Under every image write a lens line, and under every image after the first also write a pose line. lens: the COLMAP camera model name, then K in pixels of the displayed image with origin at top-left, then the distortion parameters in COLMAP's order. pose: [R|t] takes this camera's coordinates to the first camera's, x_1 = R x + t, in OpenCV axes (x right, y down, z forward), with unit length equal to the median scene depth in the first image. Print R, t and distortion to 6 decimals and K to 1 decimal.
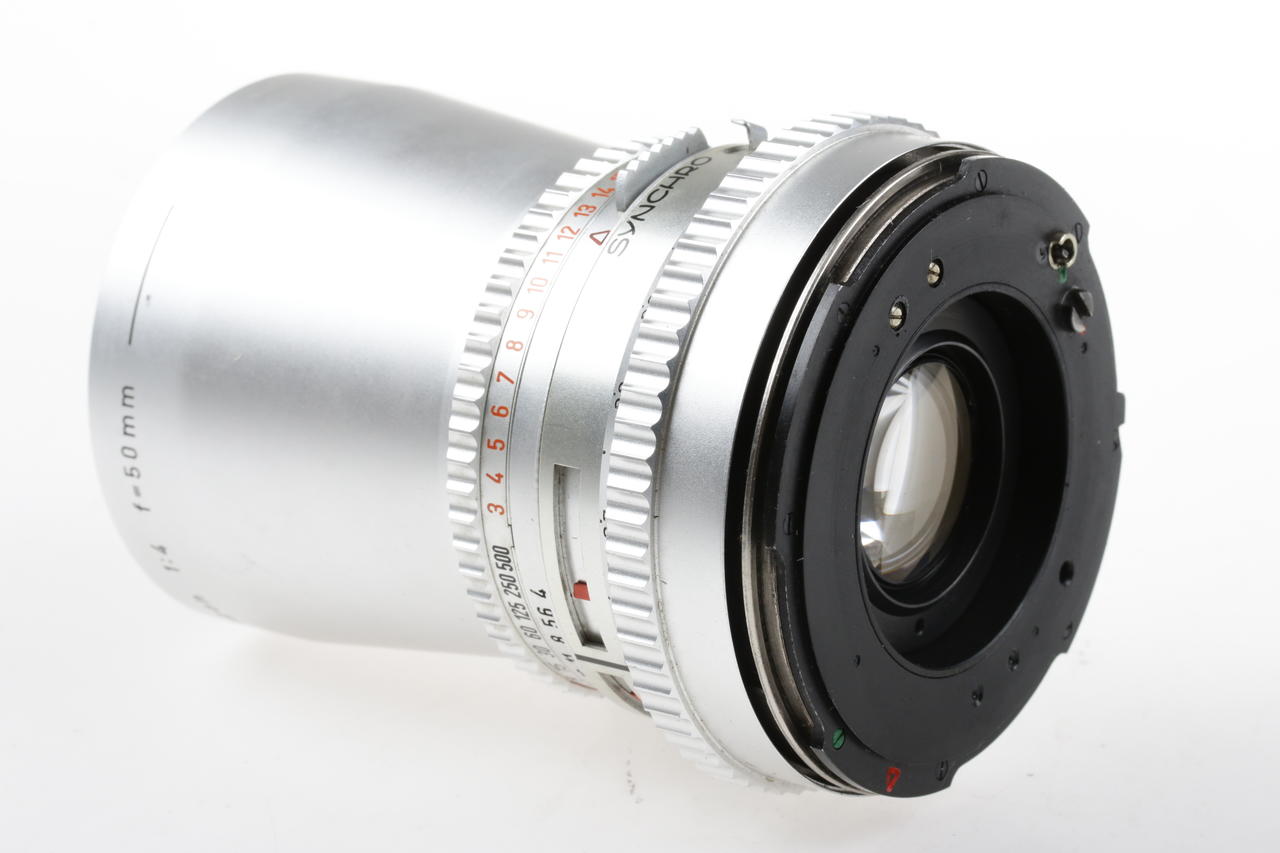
lens RADIAL K [[3644.9, 0, 640.6], [0, 3644.9, 426.6], [0, 0, 1]] dist [-0.016268, 0.000000]
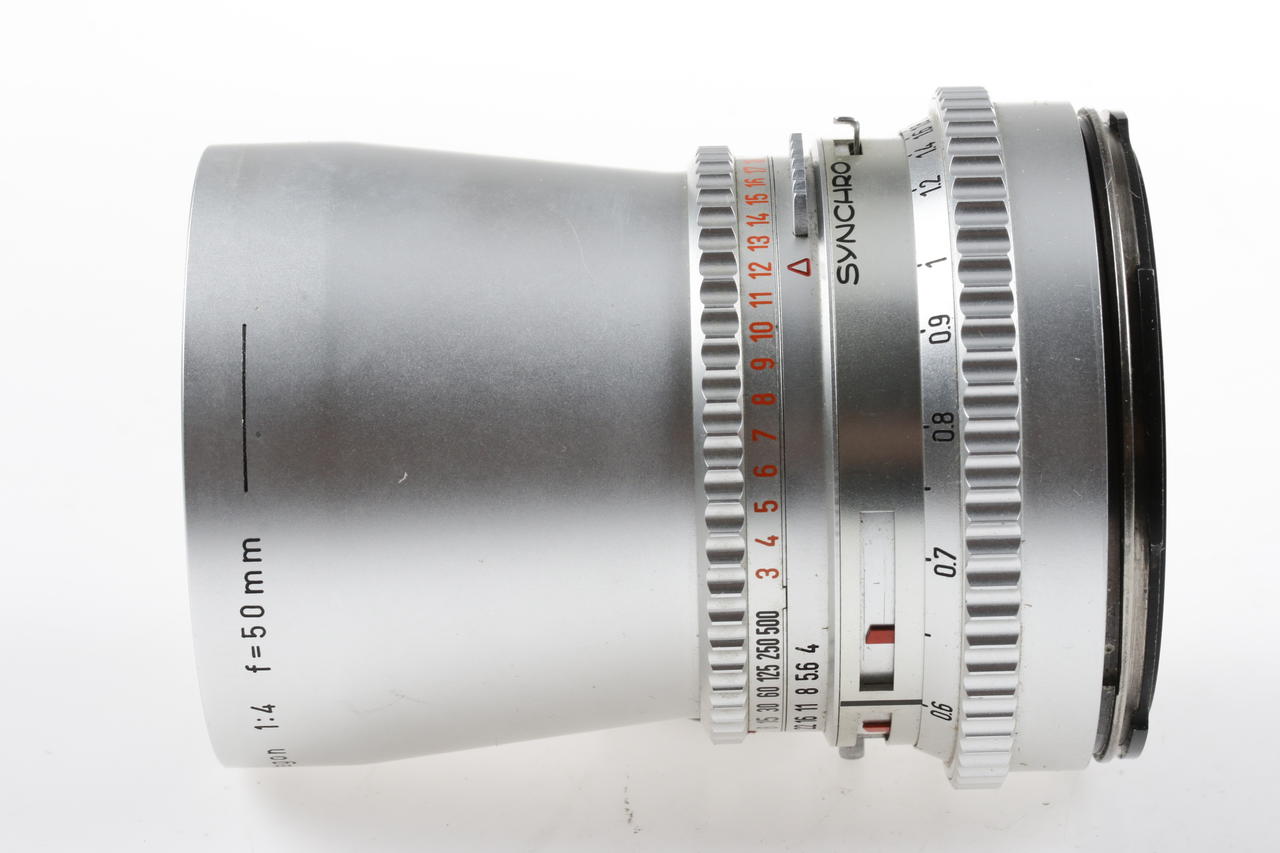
lens RADIAL K [[3644.9, 0, 639.4], [0, 3644.9, 426.5], [0, 0, 1]] dist [-0.016268, 0.000000]
pose [[0.841091, -0.219676, 0.494276, -0.520694], [0.191748, 0.975562, 0.107288, -0.120777], [-0.505765, 0.004538, 0.862659, 0.206352]]
